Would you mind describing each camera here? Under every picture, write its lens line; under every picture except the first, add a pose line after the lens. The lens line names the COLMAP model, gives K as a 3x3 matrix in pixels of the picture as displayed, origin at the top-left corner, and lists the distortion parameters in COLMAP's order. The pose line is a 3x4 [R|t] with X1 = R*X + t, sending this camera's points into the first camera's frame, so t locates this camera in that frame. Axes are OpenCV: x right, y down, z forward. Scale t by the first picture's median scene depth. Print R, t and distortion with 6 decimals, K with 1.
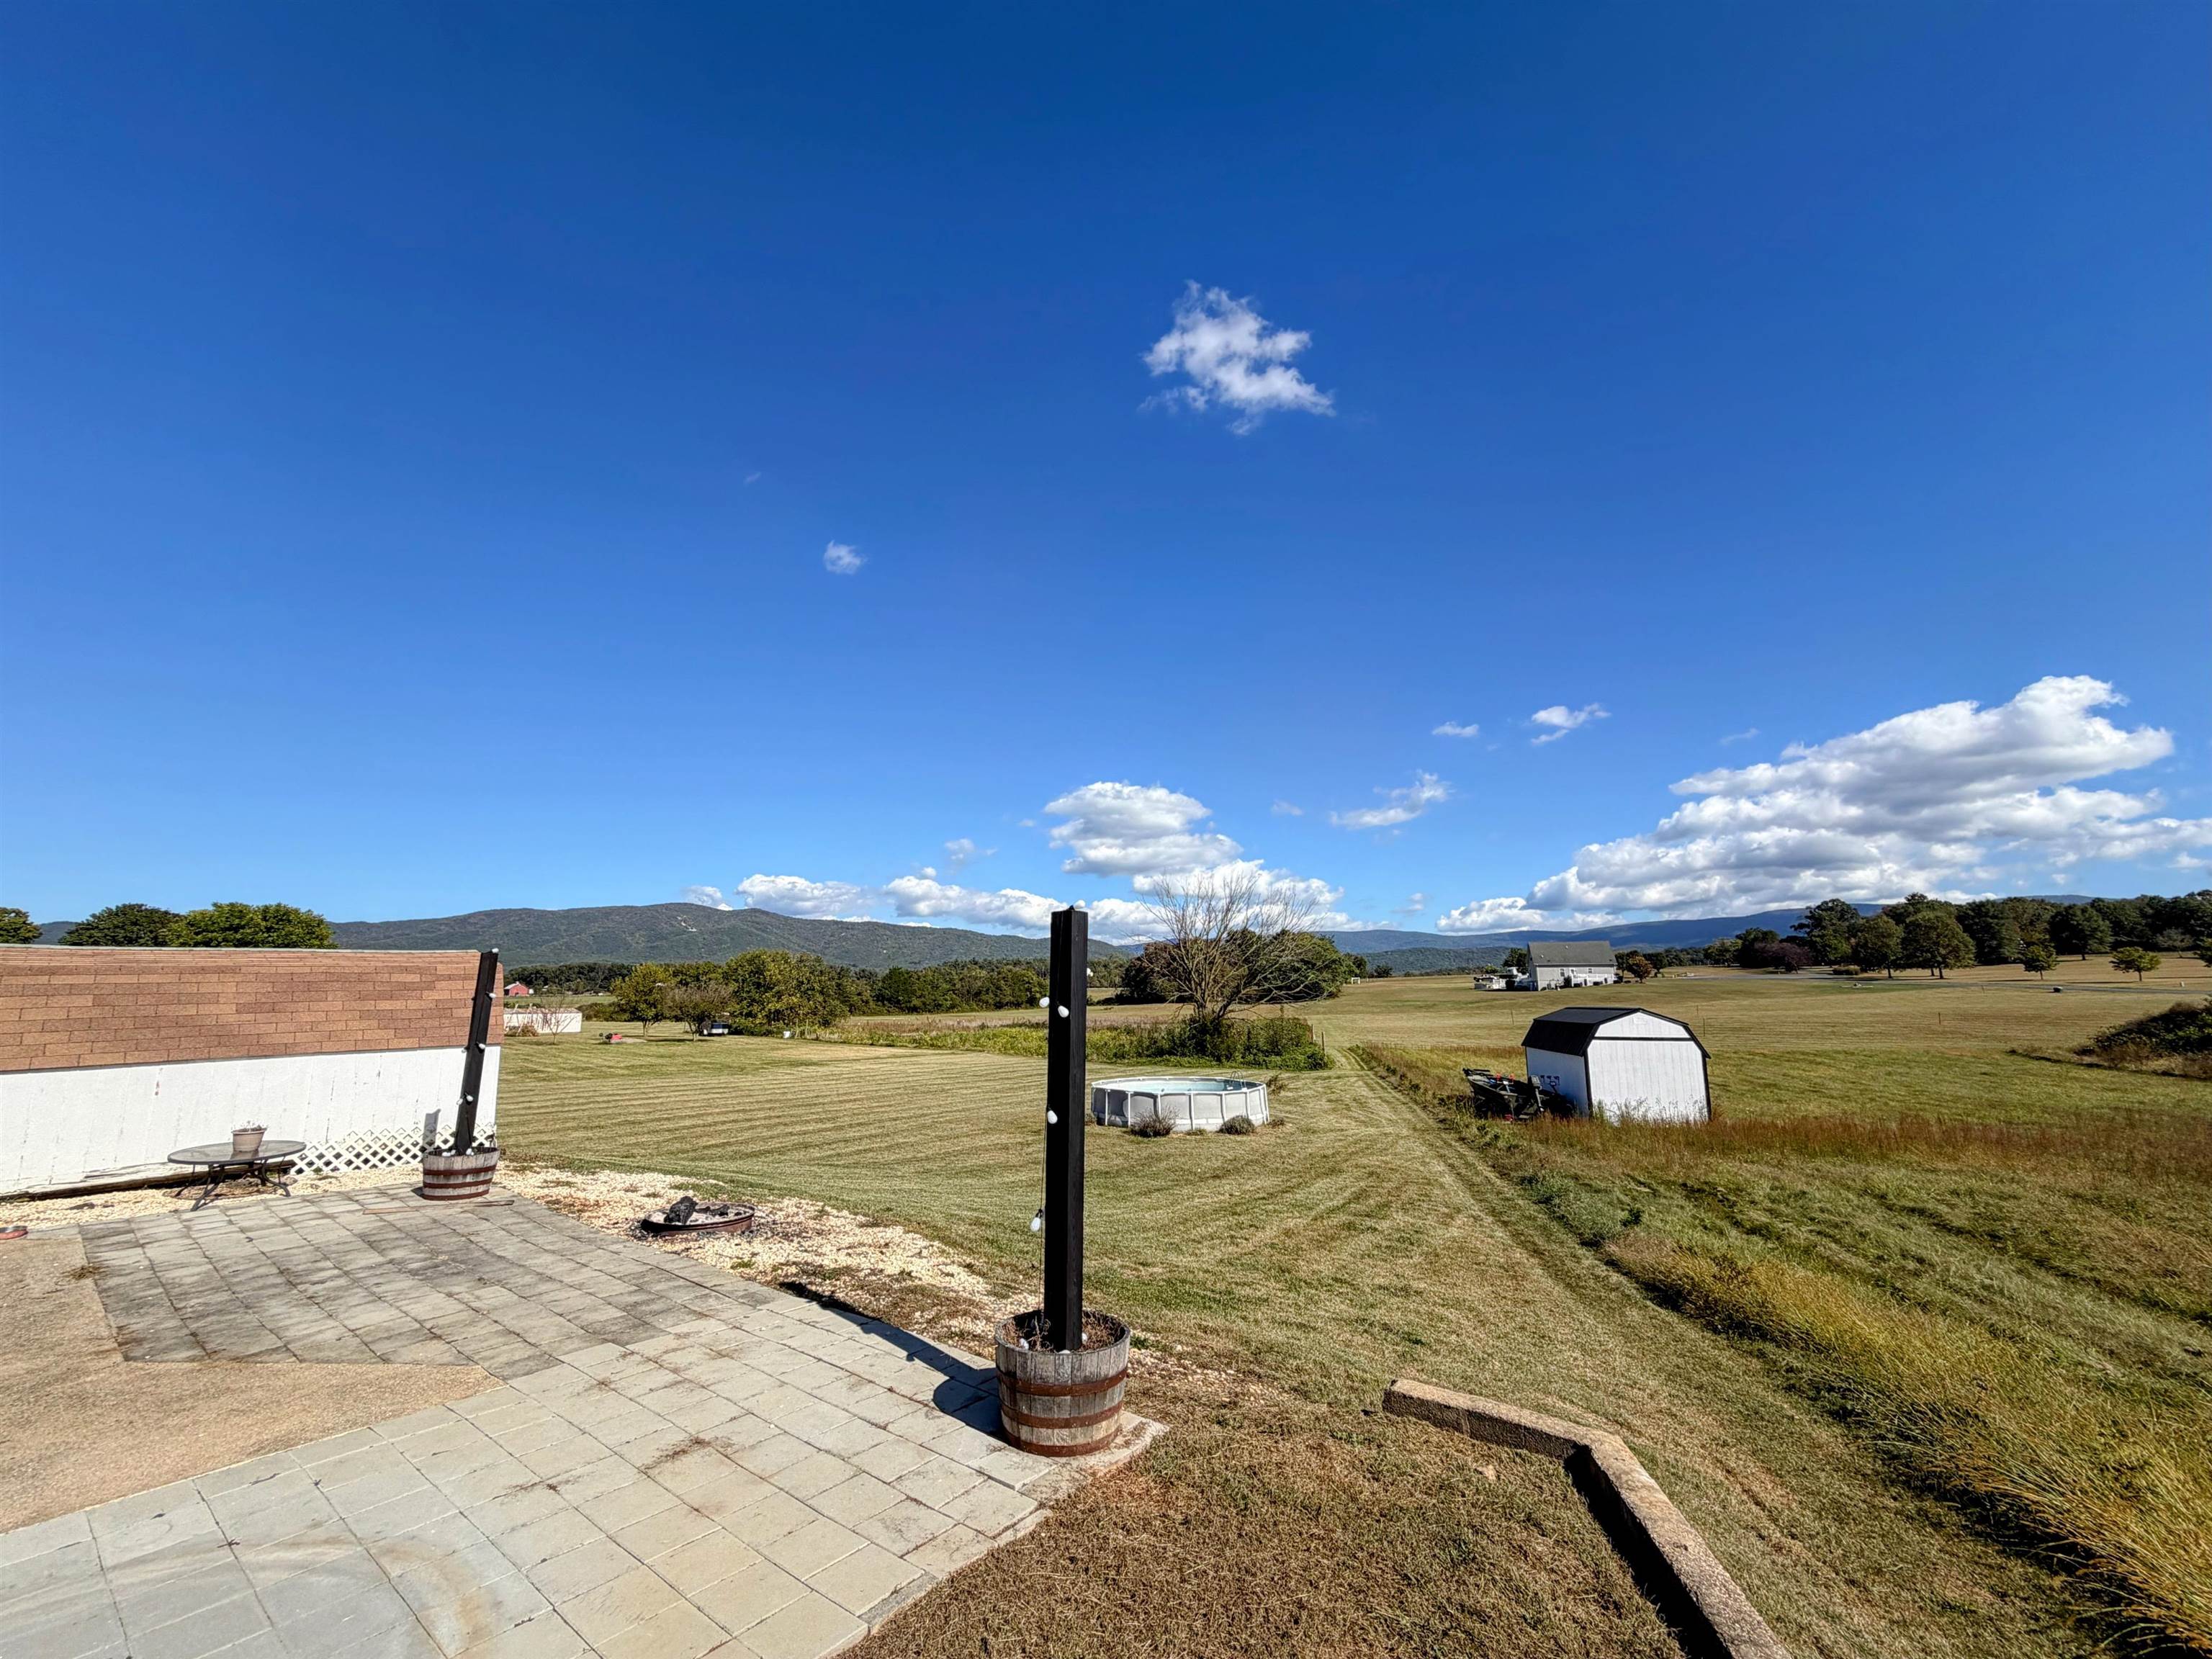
lens RADIAL K [[890.1, 0, 1105.1], [0, 890.1, 831.7], [0, 0, 1]] dist [0.000697, -0.000054]
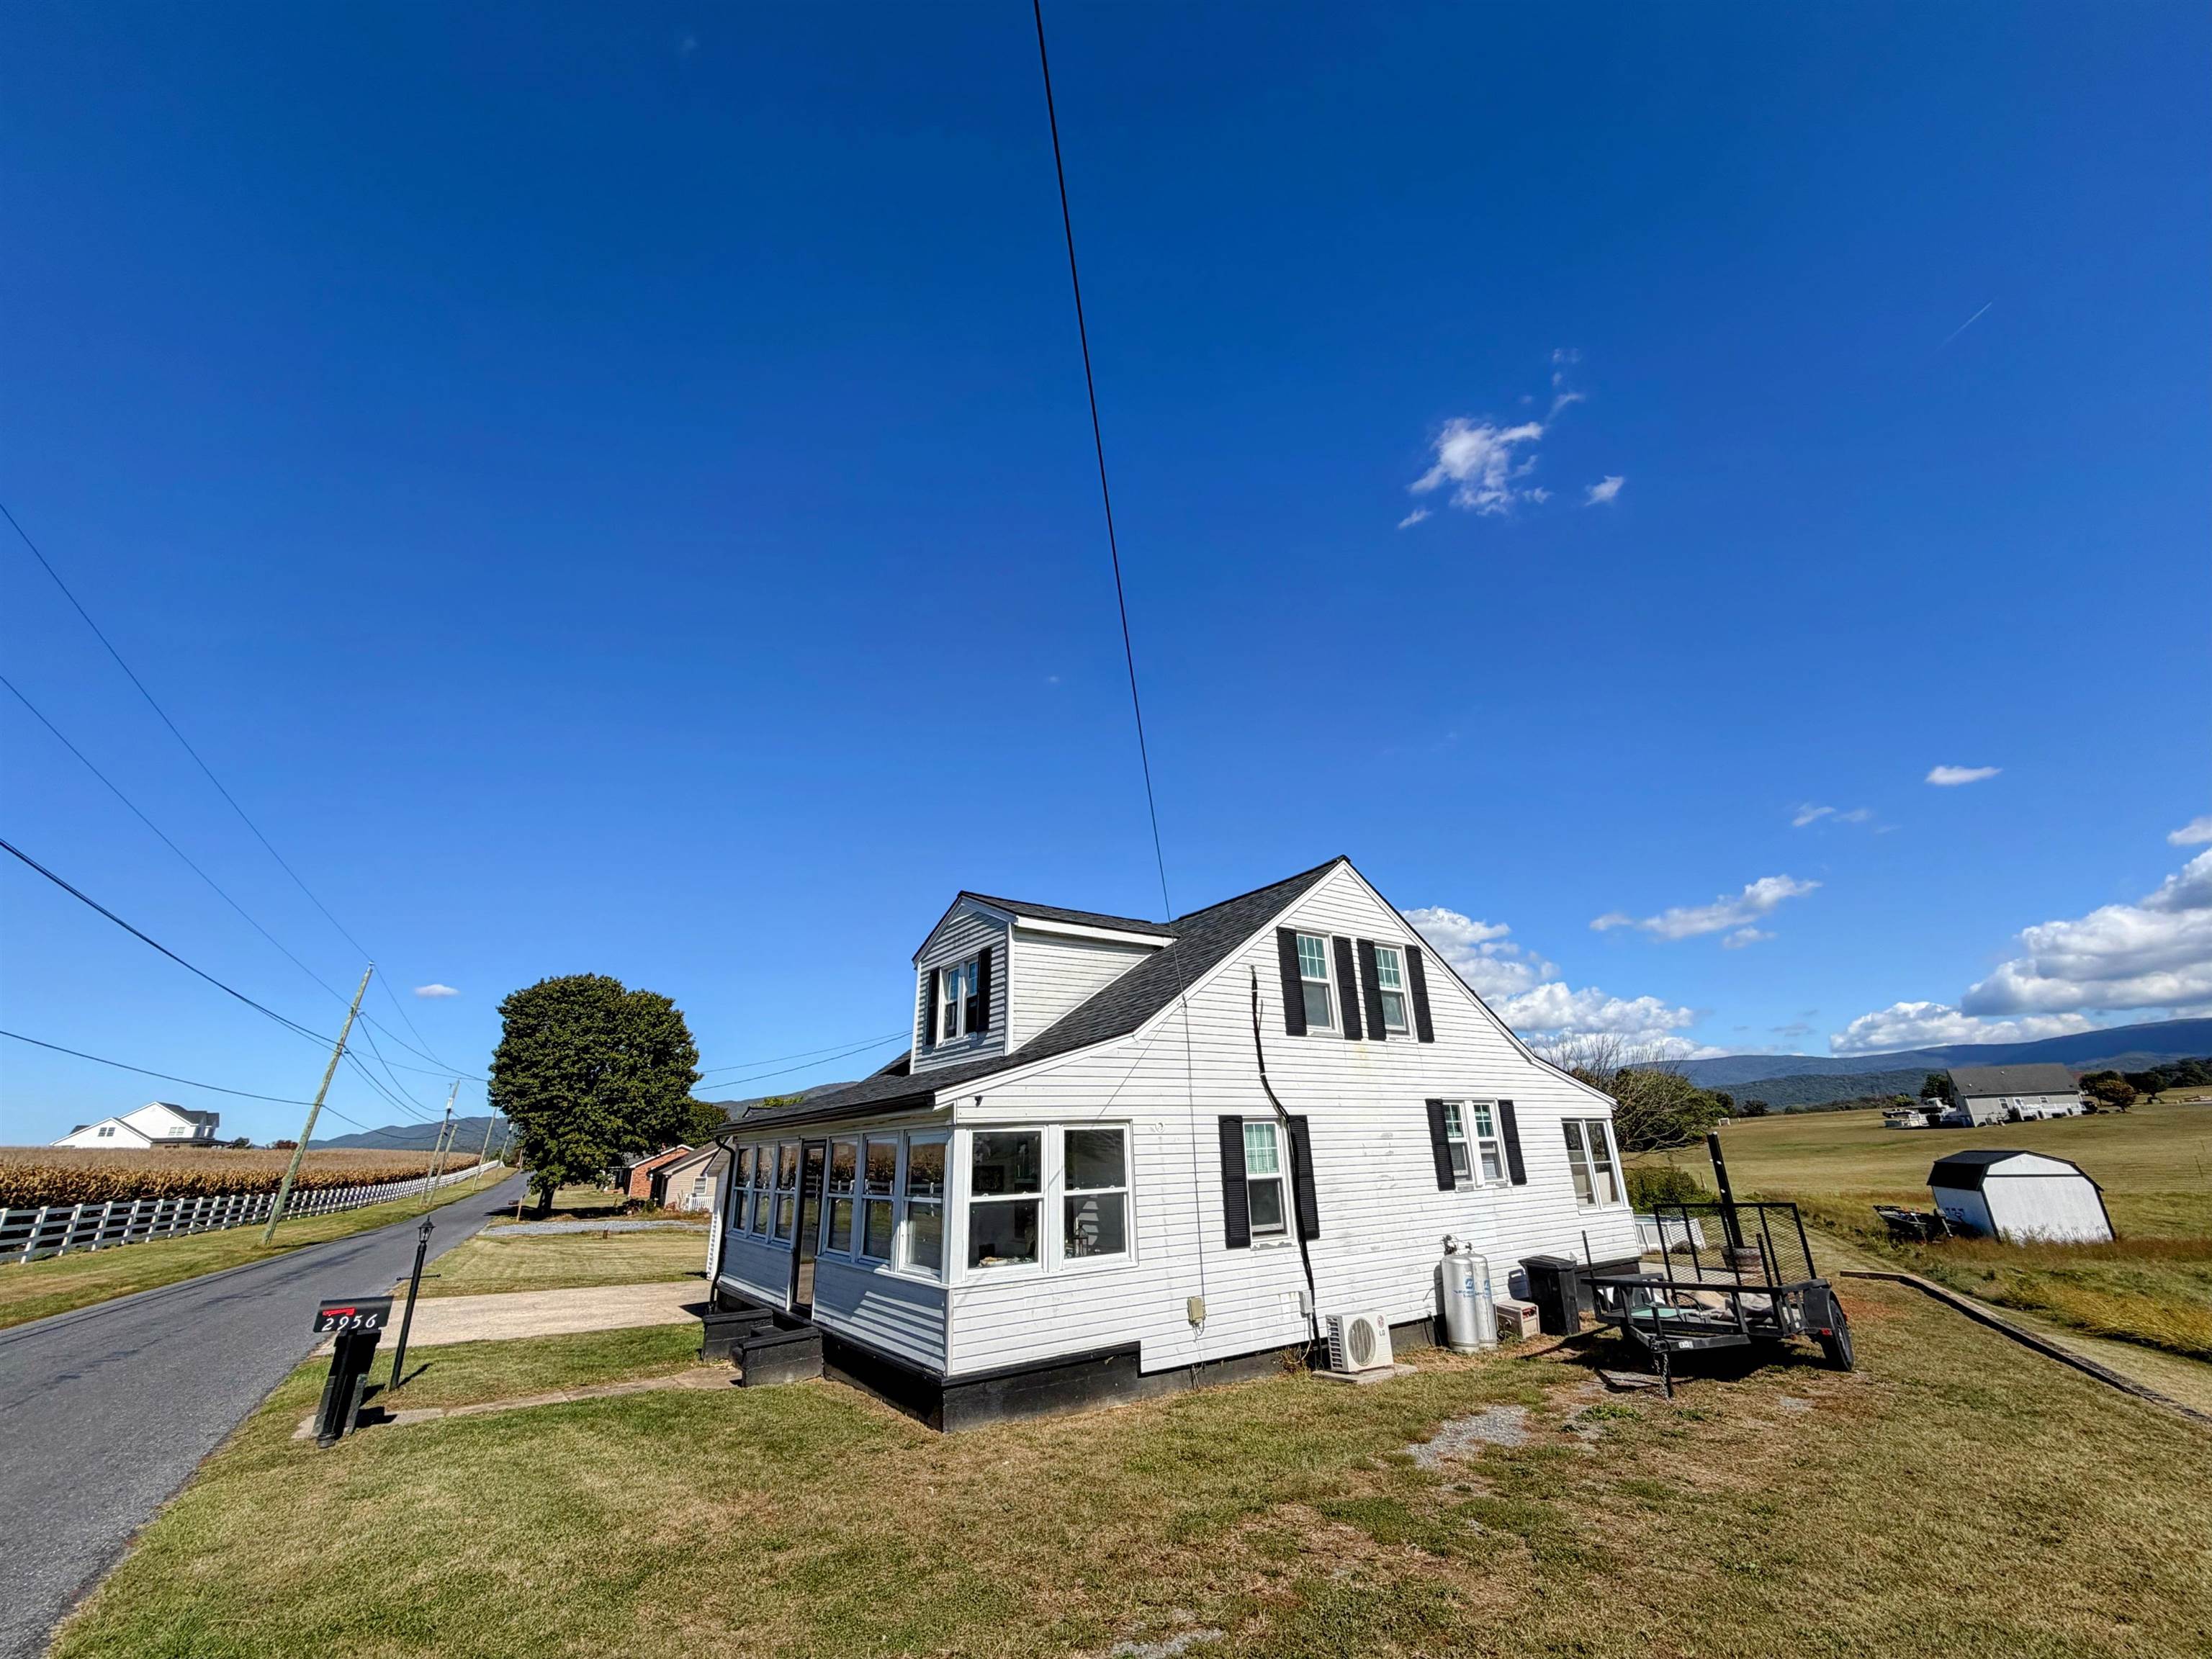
lens RADIAL K [[890.1, 0, 1105.1], [0, 890.1, 831.7], [0, 0, 1]] dist [0.000697, -0.000054]
pose [[0.951973, -0.129696, -0.277358, -0.072851], [0.082919, 0.981209, -0.174223, -0.041513], [0.294742, 0.142857, 0.944838, -0.199864]]
